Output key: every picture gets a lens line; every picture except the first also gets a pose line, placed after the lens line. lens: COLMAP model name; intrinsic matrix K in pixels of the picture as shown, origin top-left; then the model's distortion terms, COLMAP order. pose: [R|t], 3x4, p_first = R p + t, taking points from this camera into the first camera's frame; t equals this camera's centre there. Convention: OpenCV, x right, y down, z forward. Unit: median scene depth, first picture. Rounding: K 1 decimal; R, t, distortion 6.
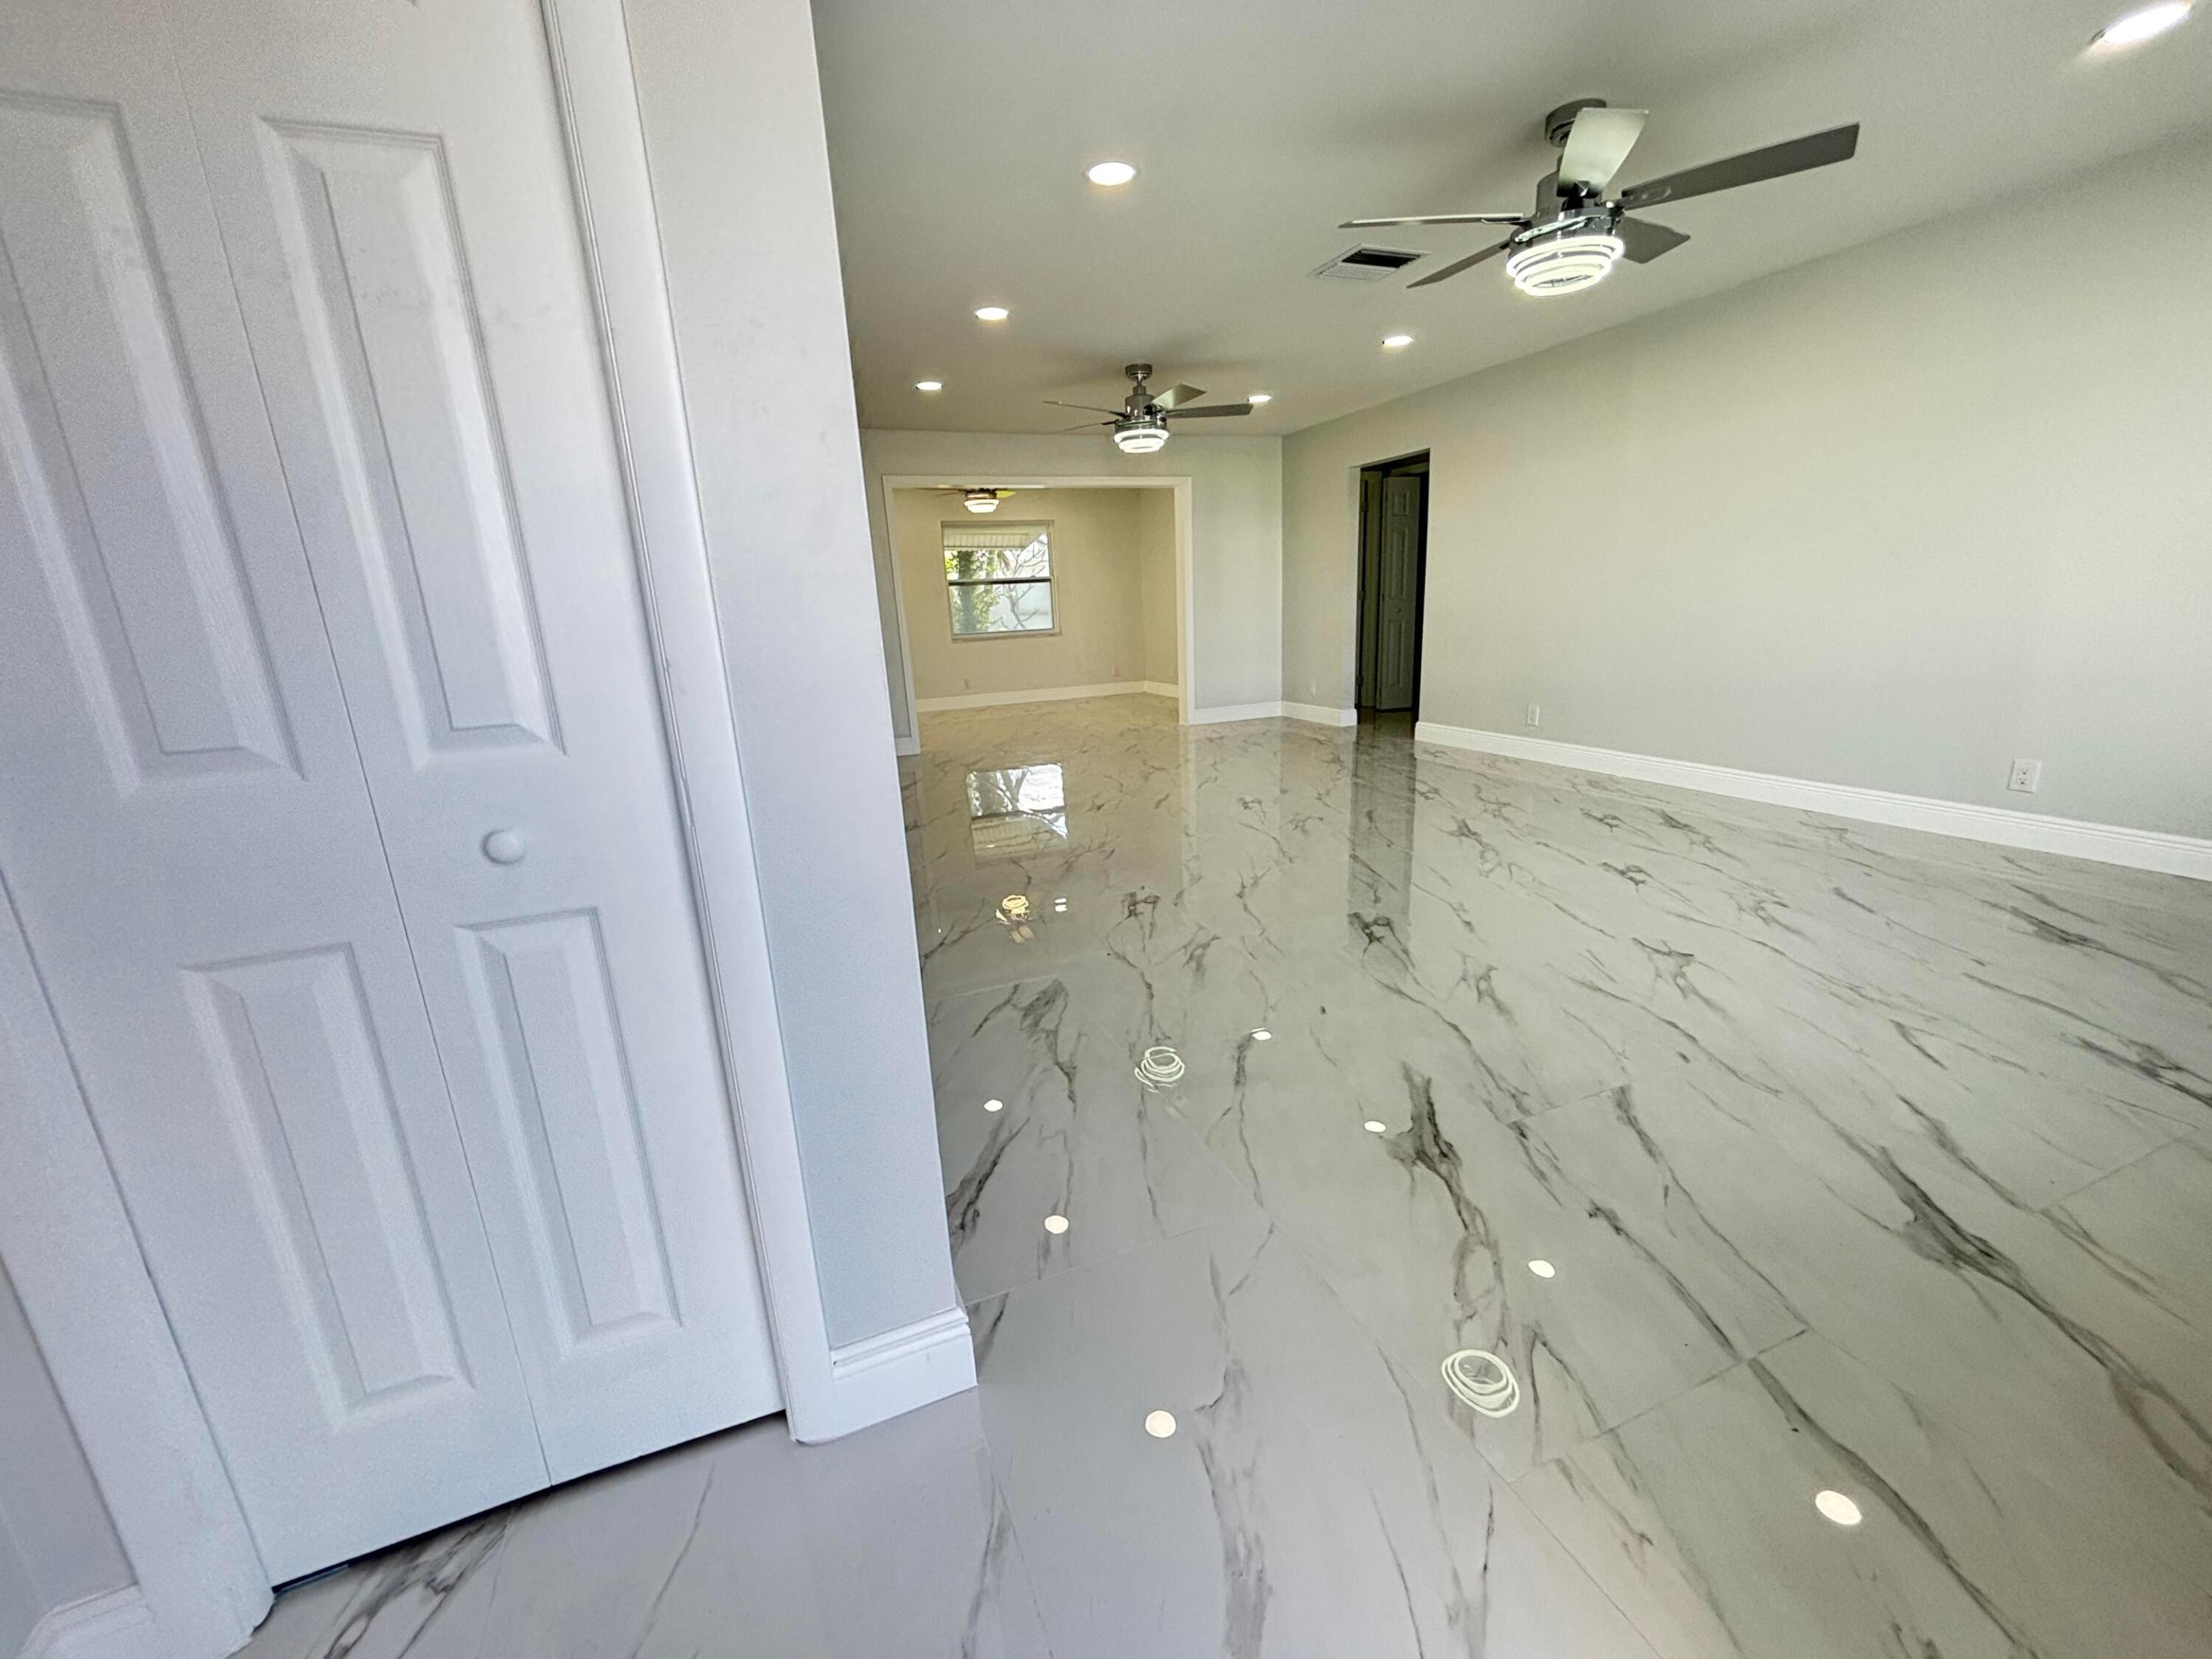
lens RADIAL K [[893.5, 0, 1095.8], [0, 893.5, 842.2], [0, 0, 1]] dist [0.000139, 0.000131]
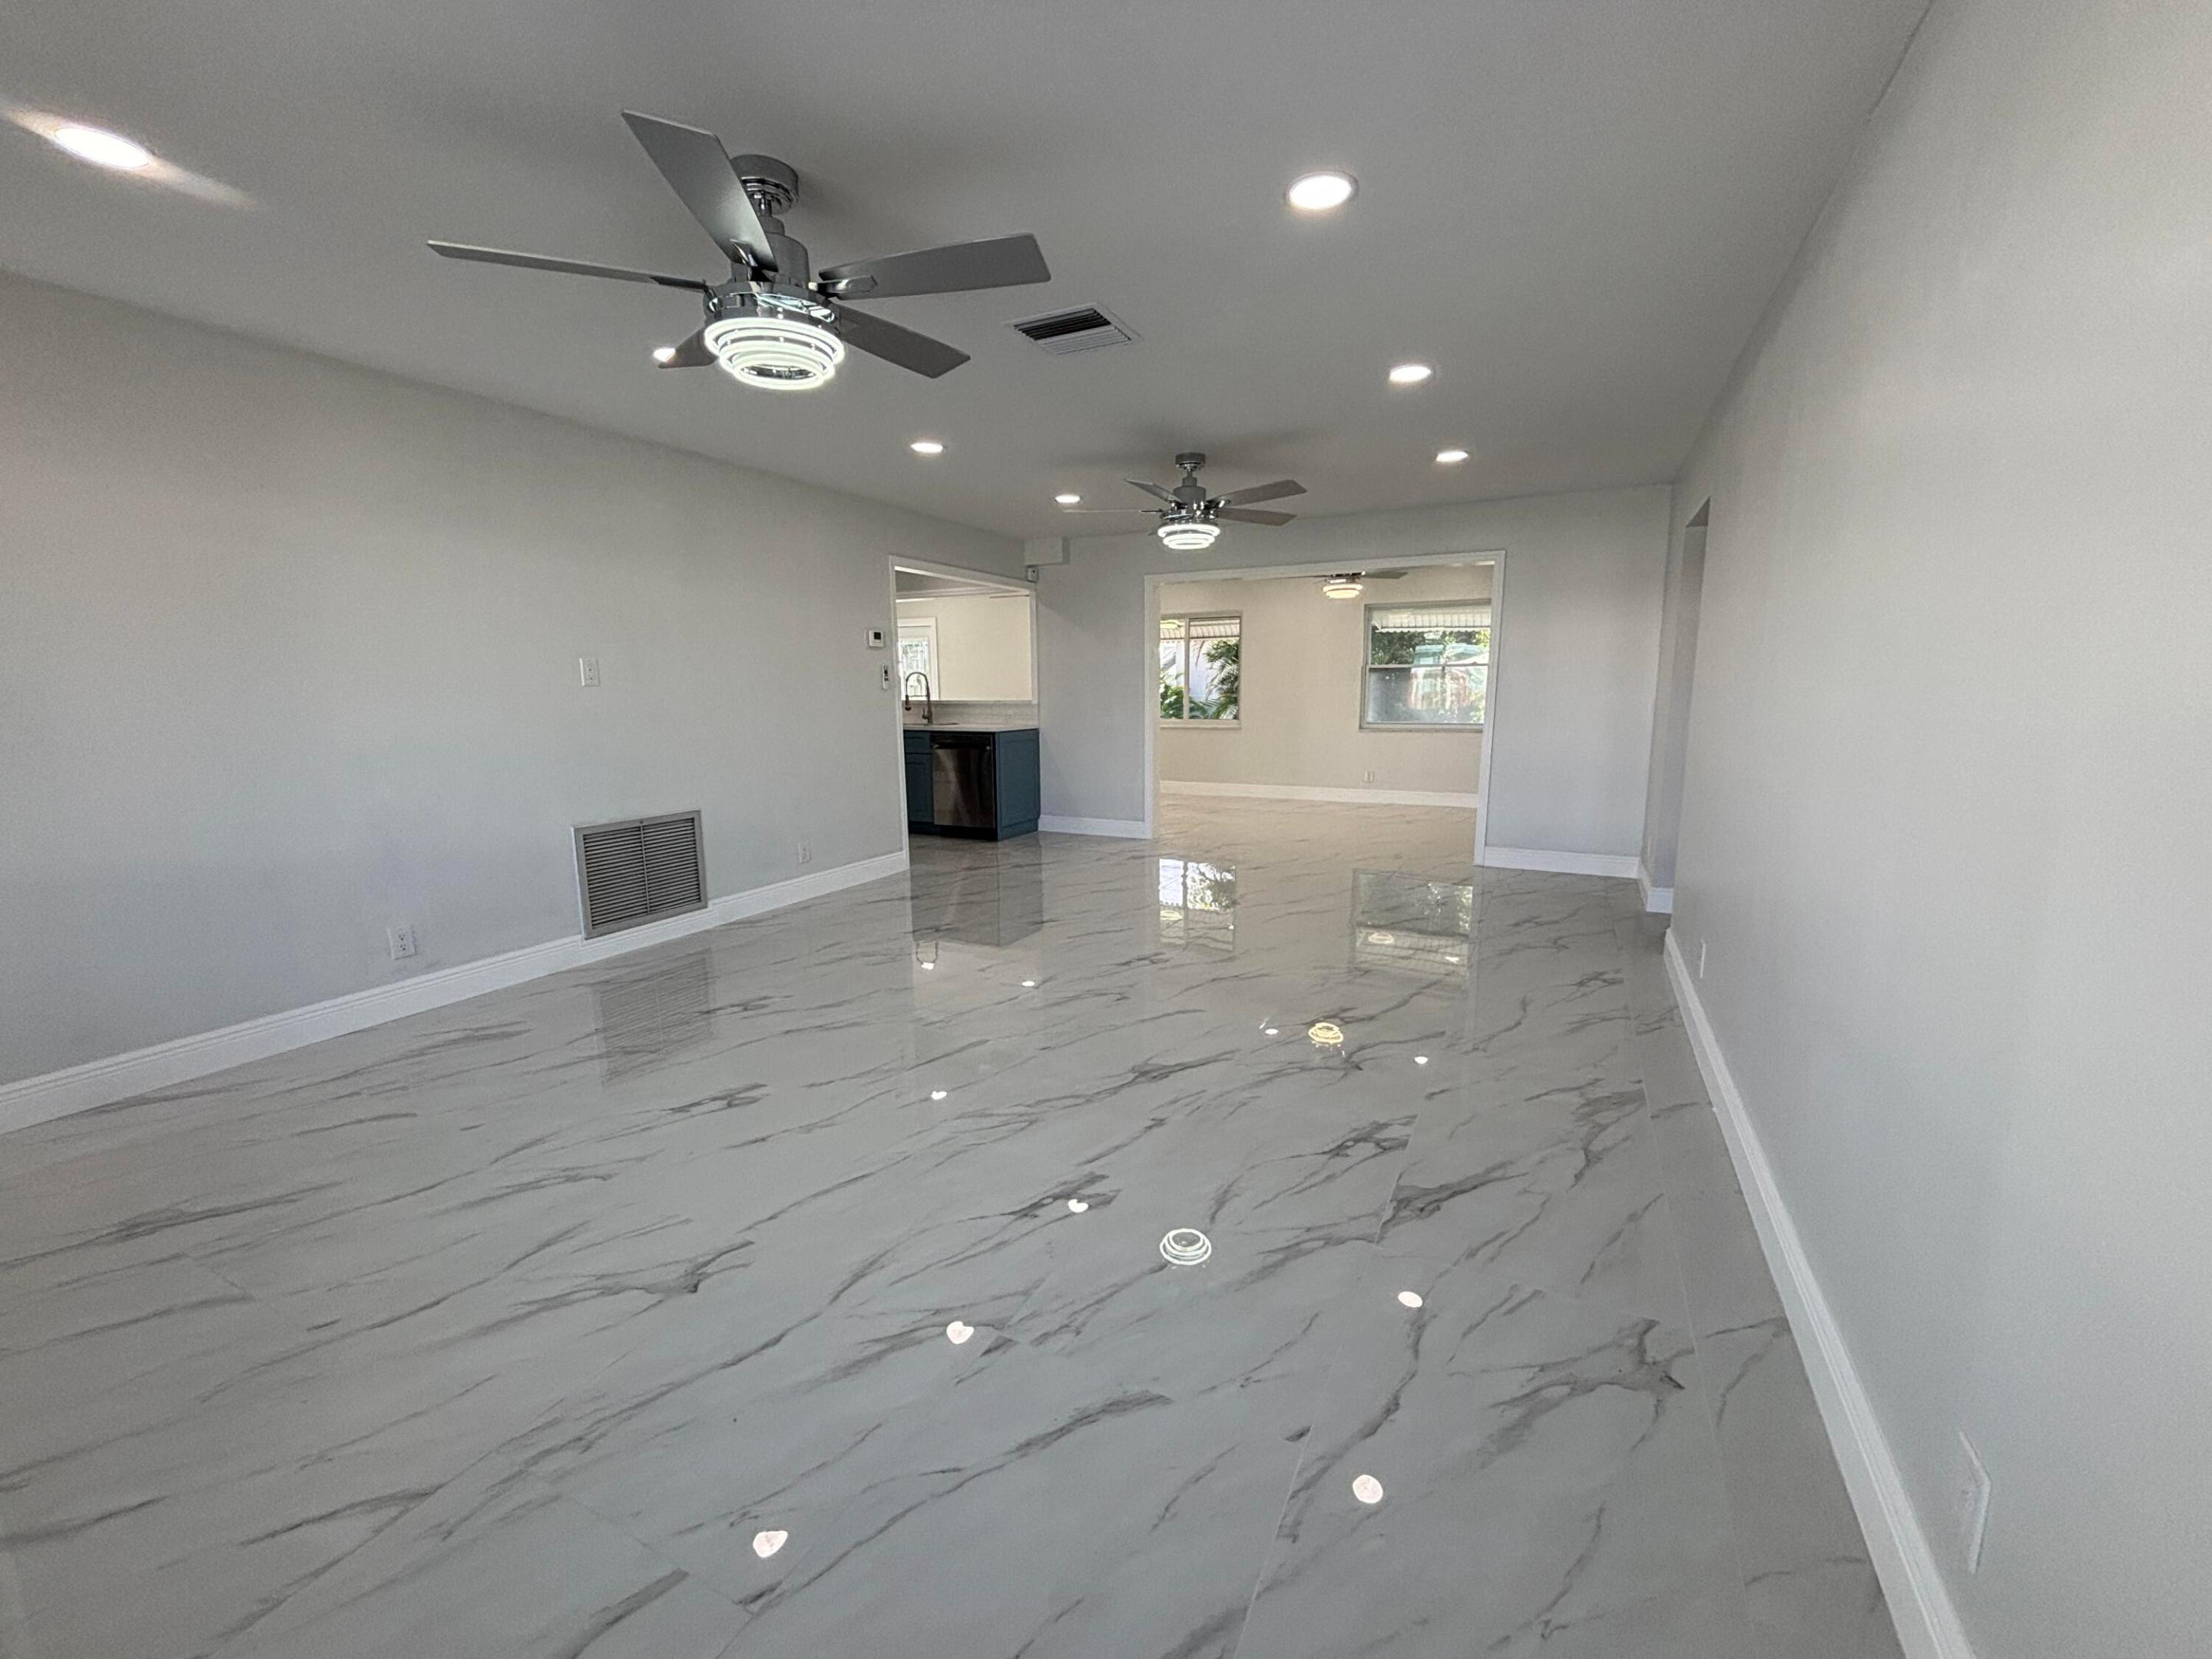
lens RADIAL K [[893.5, 0, 1095.8], [0, 893.5, 842.2], [0, 0, 1]] dist [0.000139, 0.000131]
pose [[0.657429, 0.172108, -0.733598, 0.858944], [-0.219422, 0.975101, 0.032127, -0.197625], [0.720861, 0.139847, 0.678824, 0.458521]]
